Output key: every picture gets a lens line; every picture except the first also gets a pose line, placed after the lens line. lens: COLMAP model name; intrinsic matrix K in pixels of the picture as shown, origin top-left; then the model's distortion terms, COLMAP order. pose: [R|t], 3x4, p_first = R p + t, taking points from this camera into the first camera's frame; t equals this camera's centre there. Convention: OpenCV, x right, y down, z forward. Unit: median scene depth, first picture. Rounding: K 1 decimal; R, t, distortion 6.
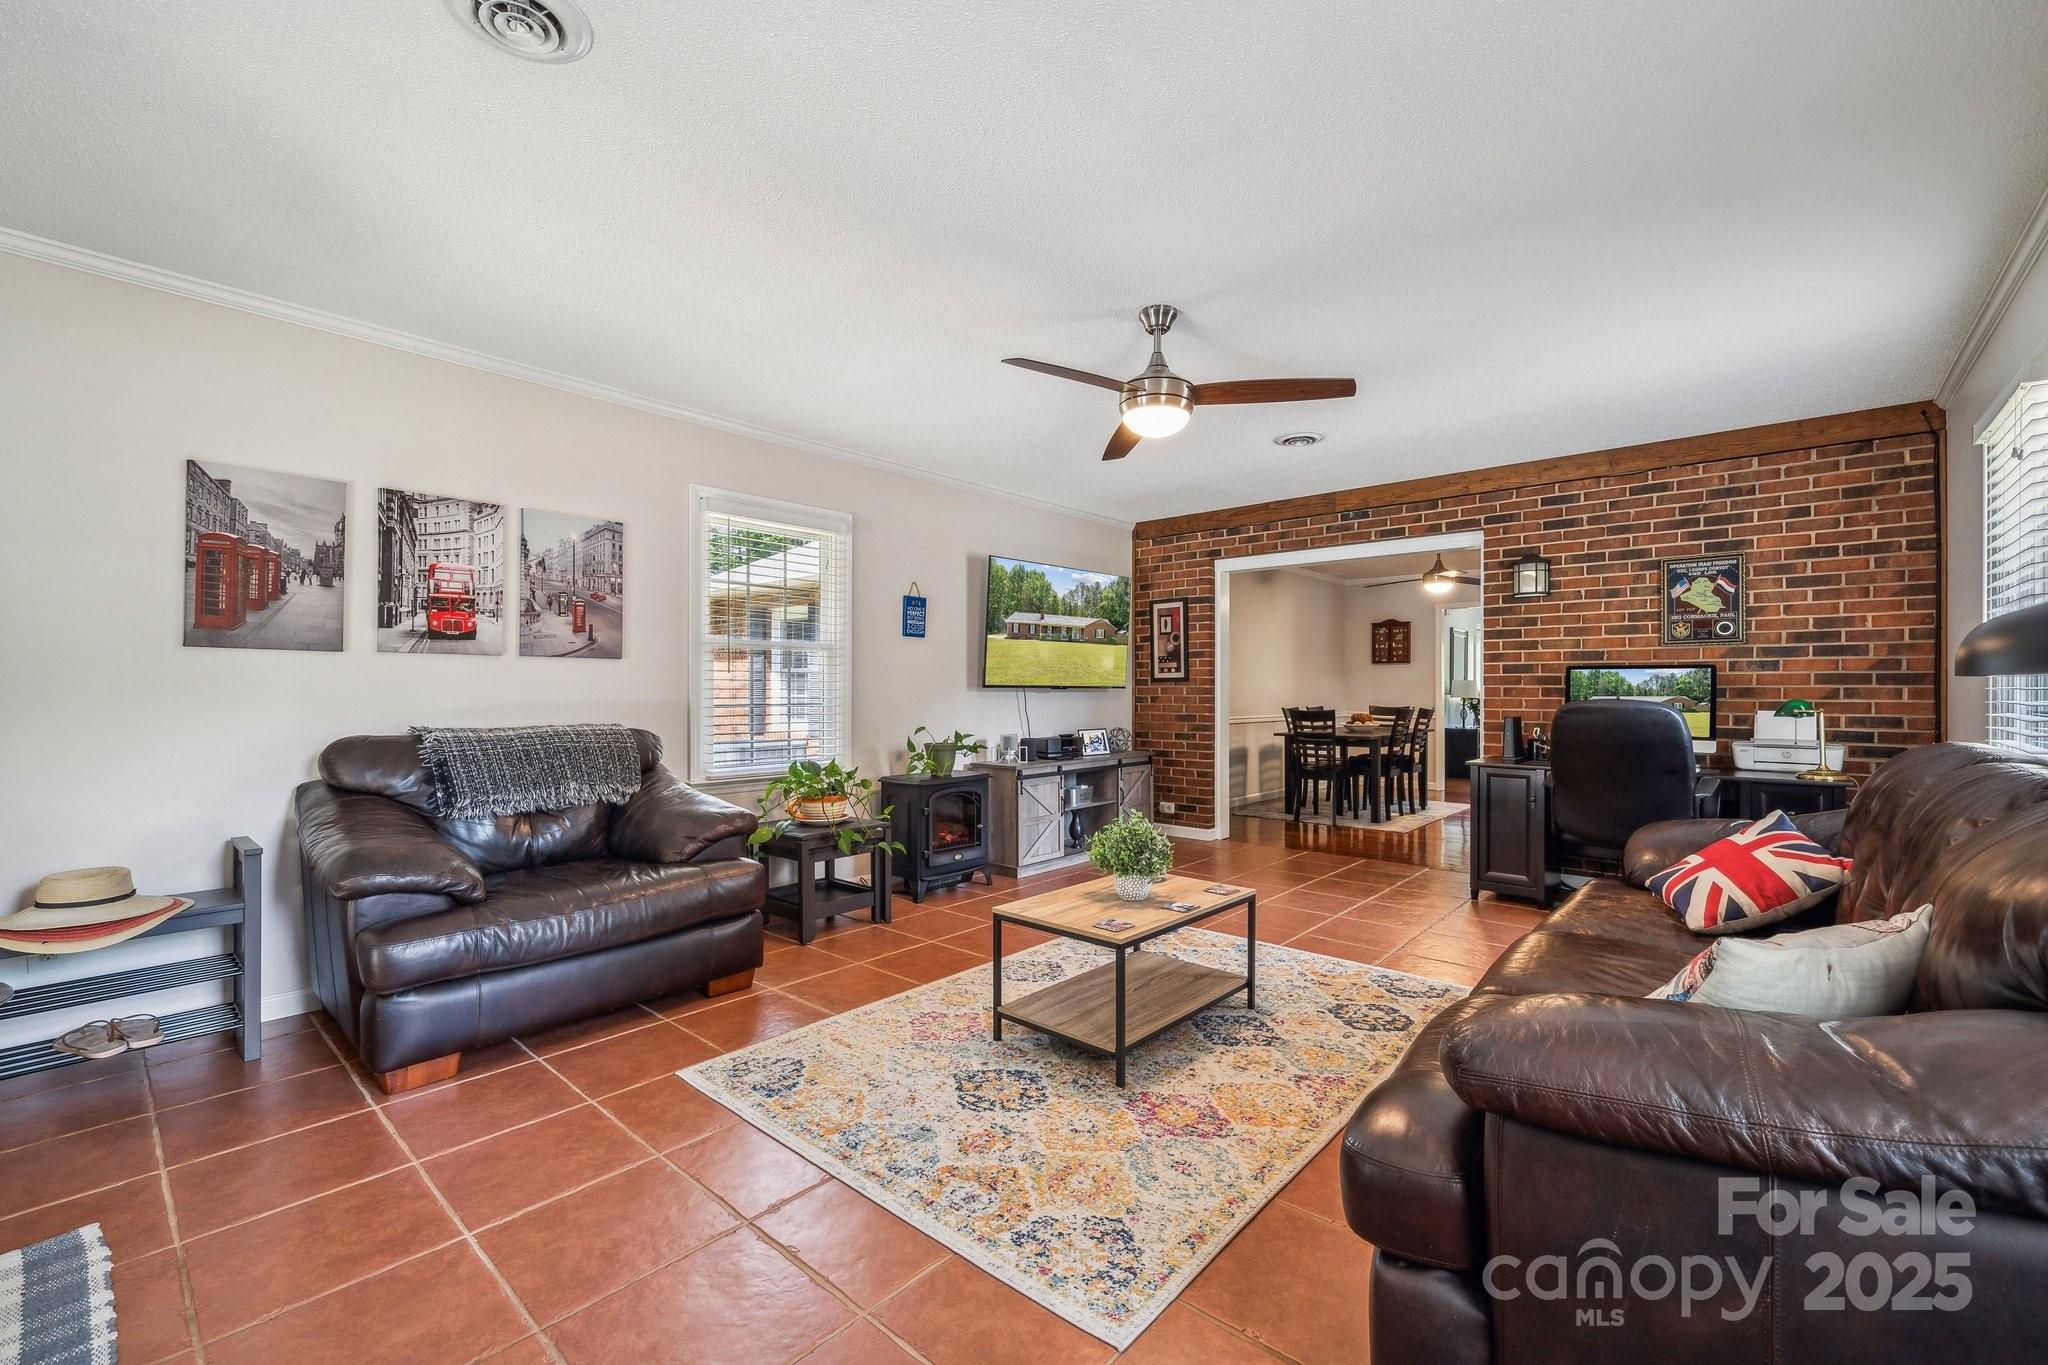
lens RADIAL K [[854.0, 0, 1063.6], [0, 854.0, 696.9], [0, 0, 1]] dist [-0.002148, -0.001092]
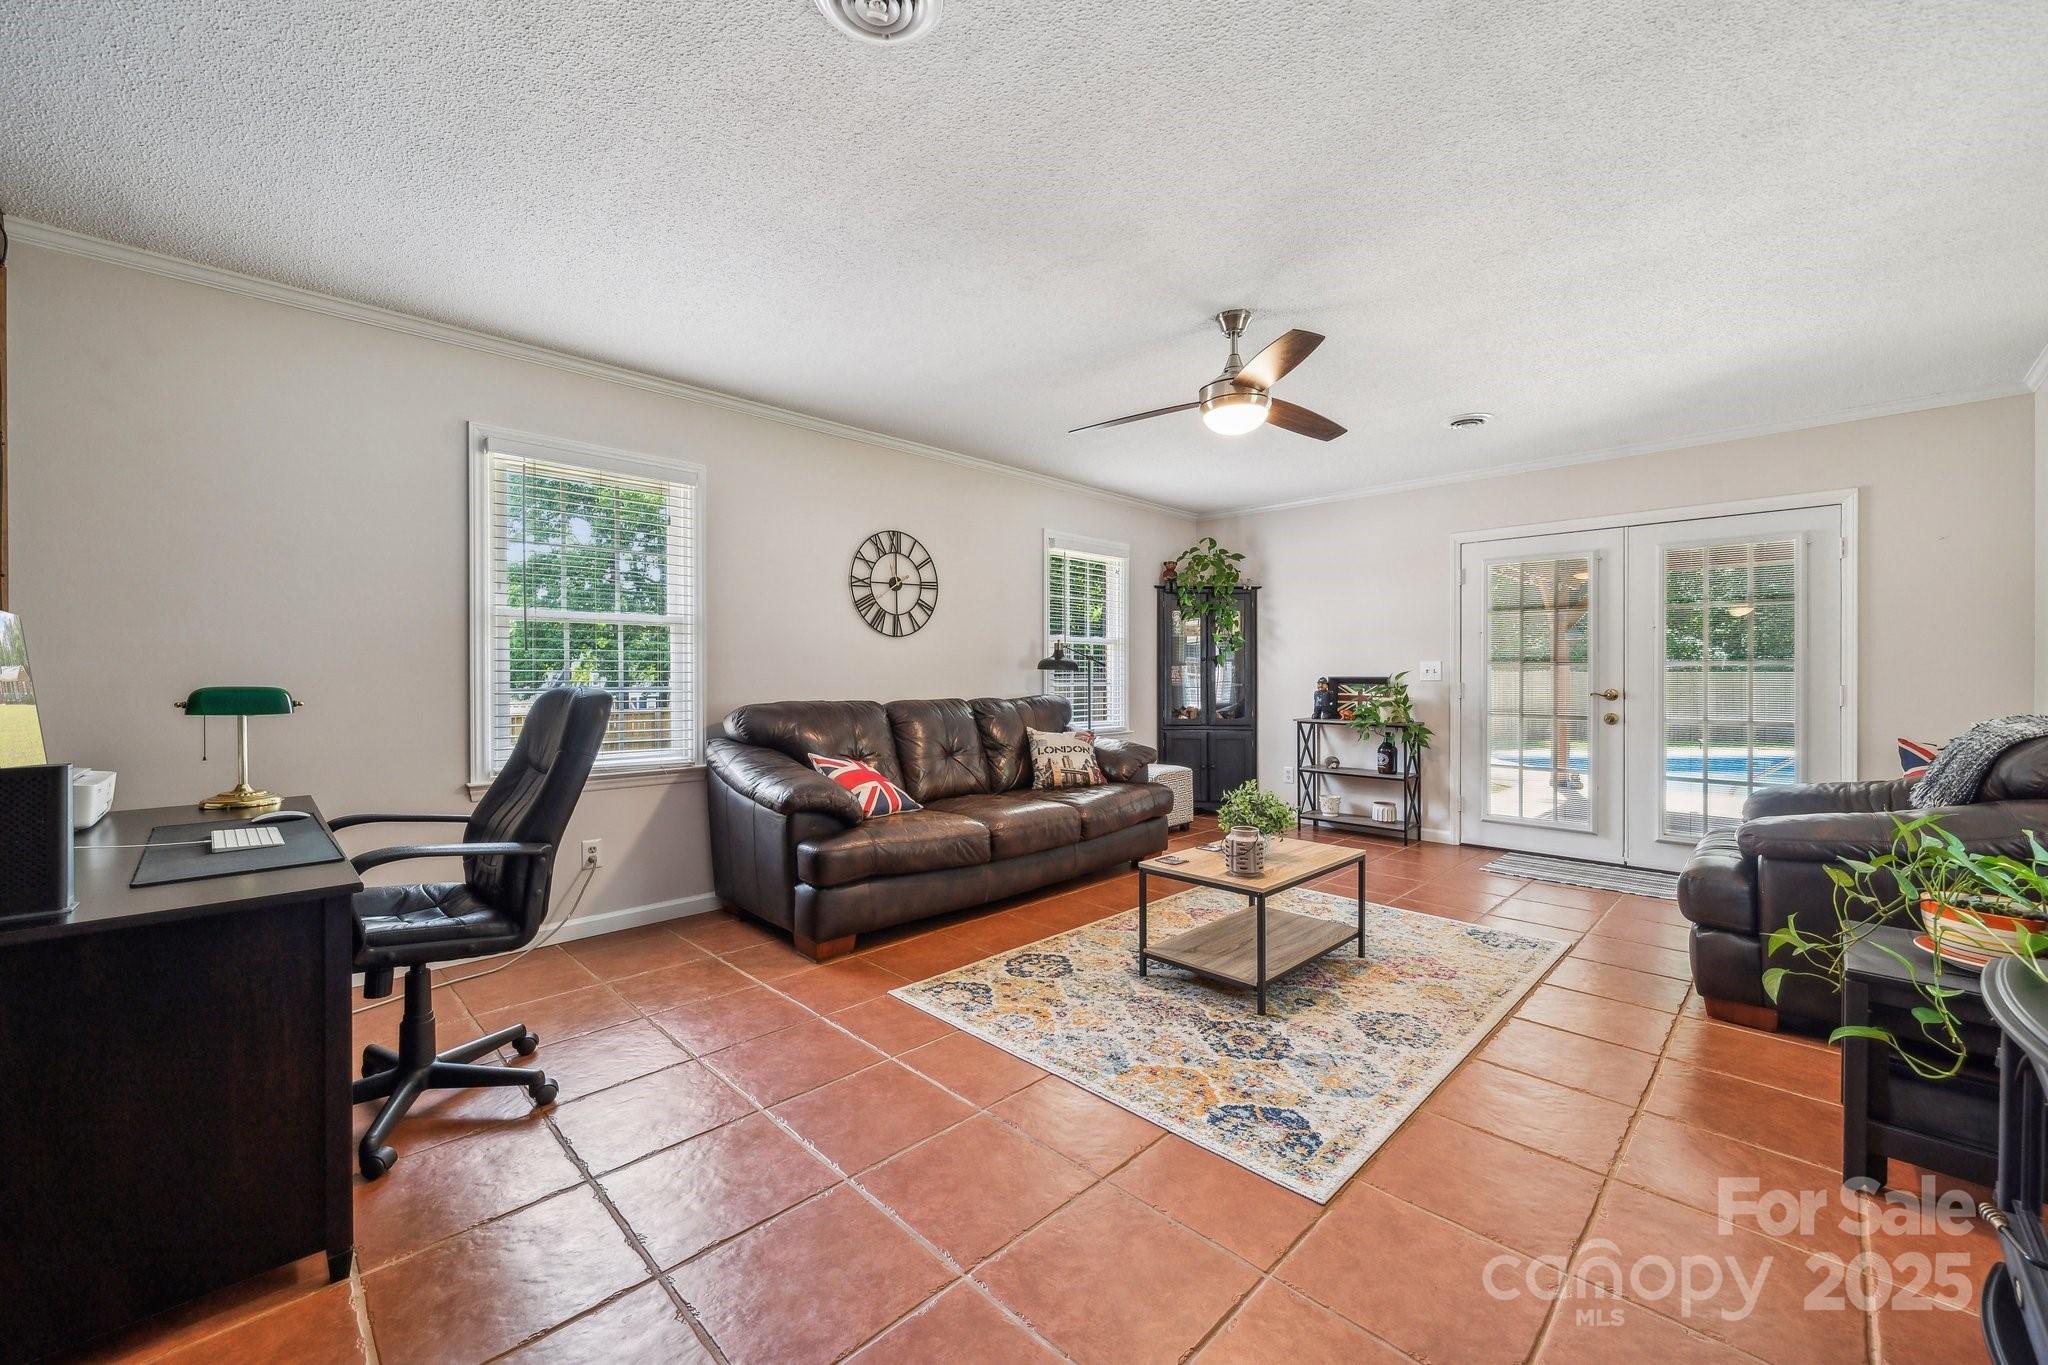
lens RADIAL K [[782.9, 0, 1065.0], [0, 782.9, 672.9], [0, 0, 1]] dist [0.000033, -0.000031]
pose [[-0.997888, -0.001923, 0.064931, 0.166085], [-0.001375, 0.999963, 0.008487, -0.010850], [-0.064945, 0.008380, -0.997854, 1.286015]]
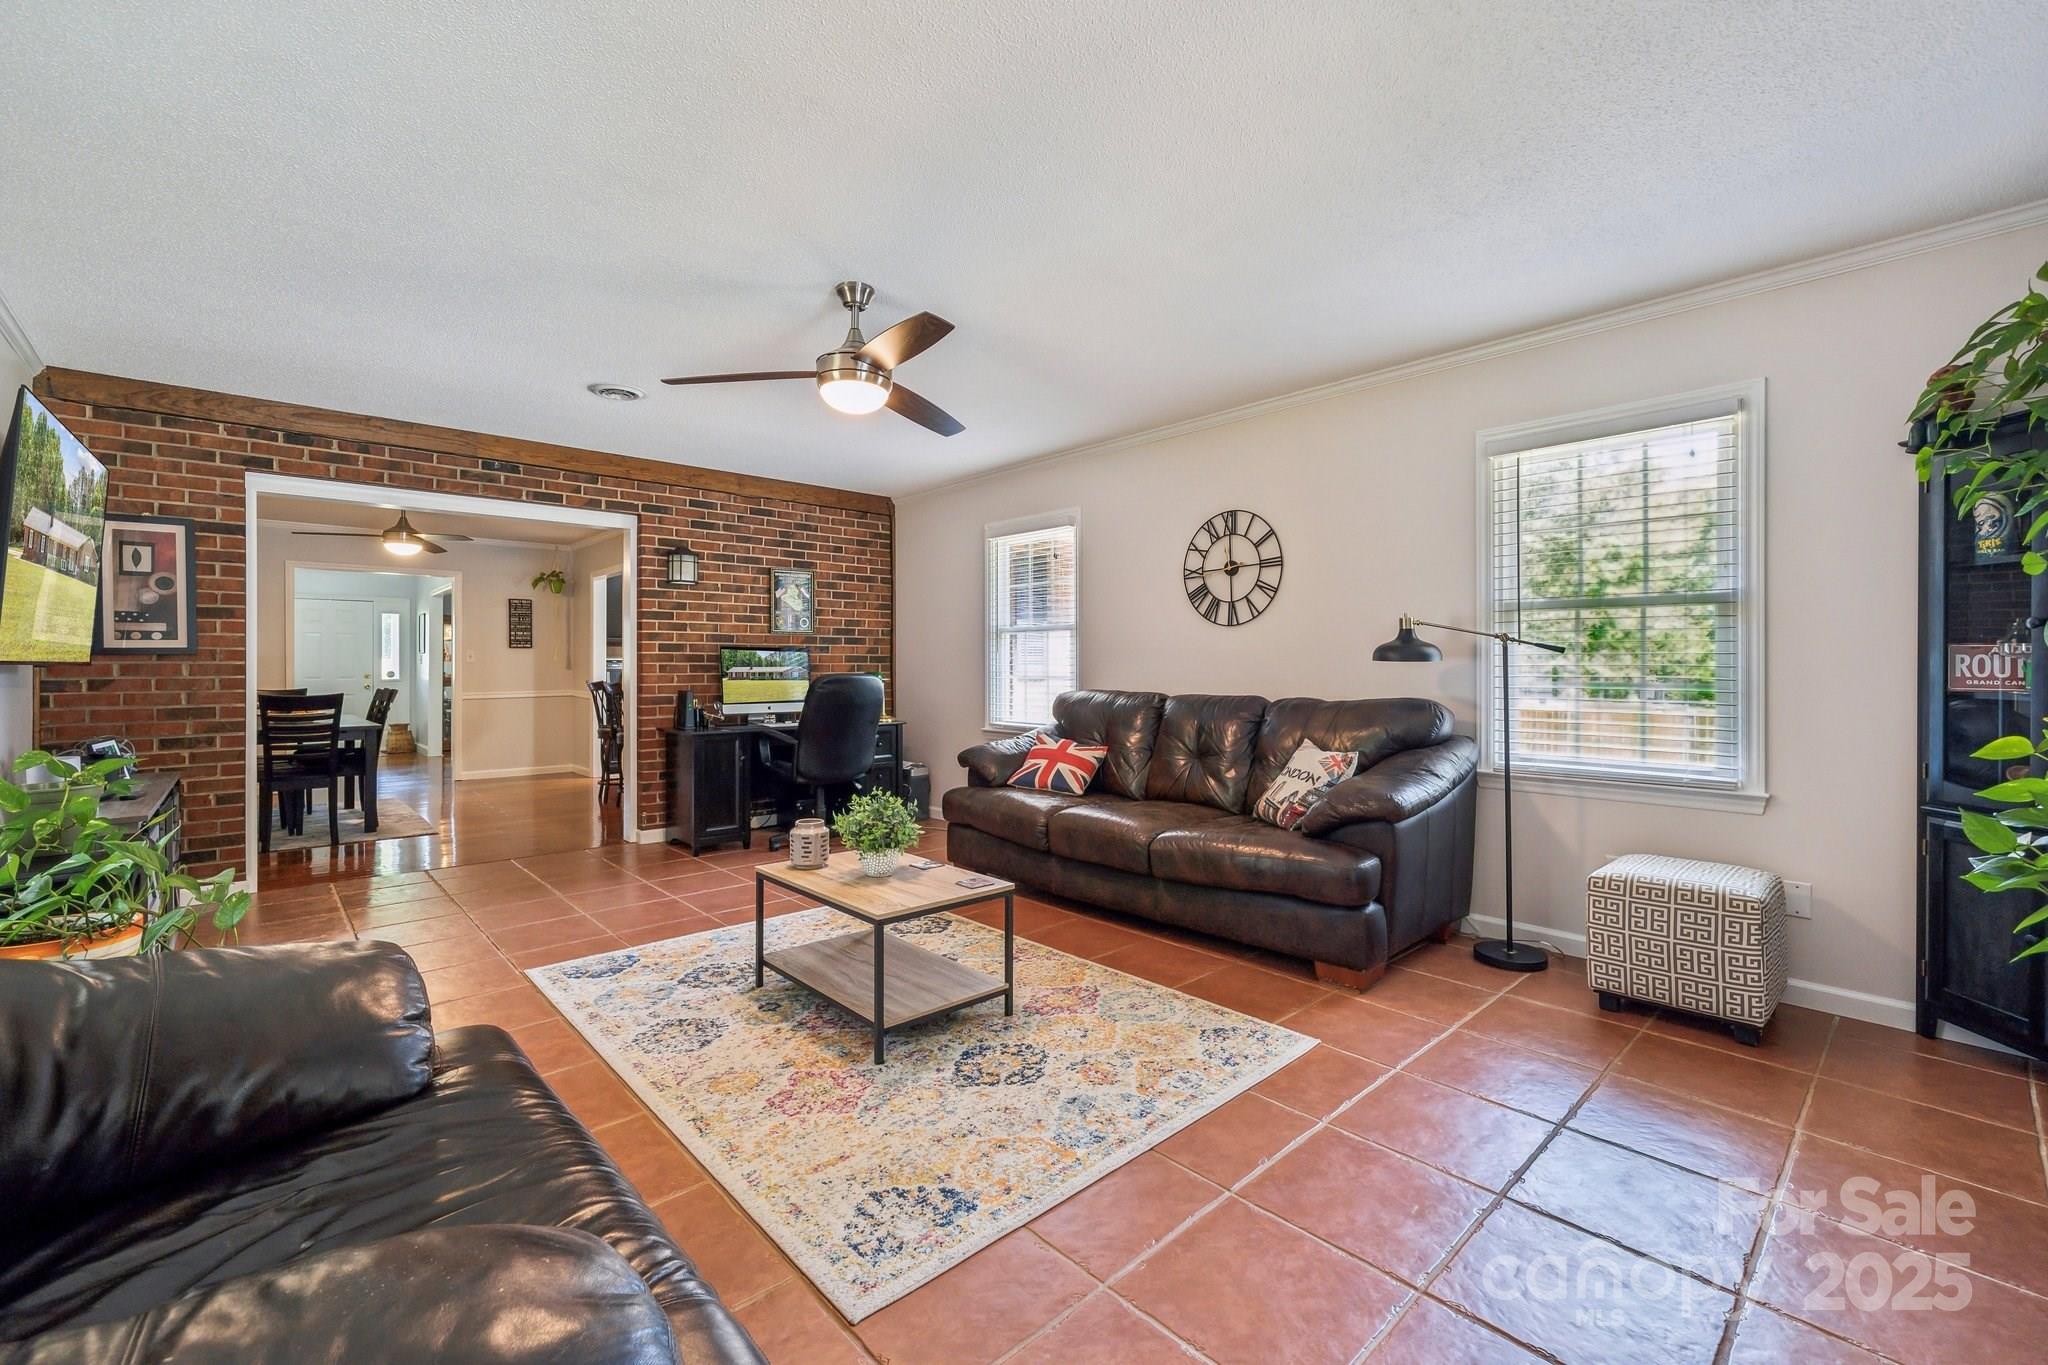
lens RADIAL K [[854.0, 0, 1026.0], [0, 854.0, 671.1], [0, 0, 1]] dist [-0.002148, -0.001092]
pose [[0.117353, -0.007237, 0.993064, -0.556728], [0.010653, 0.999925, 0.006029, -0.004404], [-0.993033, 0.009871, 0.117421, 0.442716]]
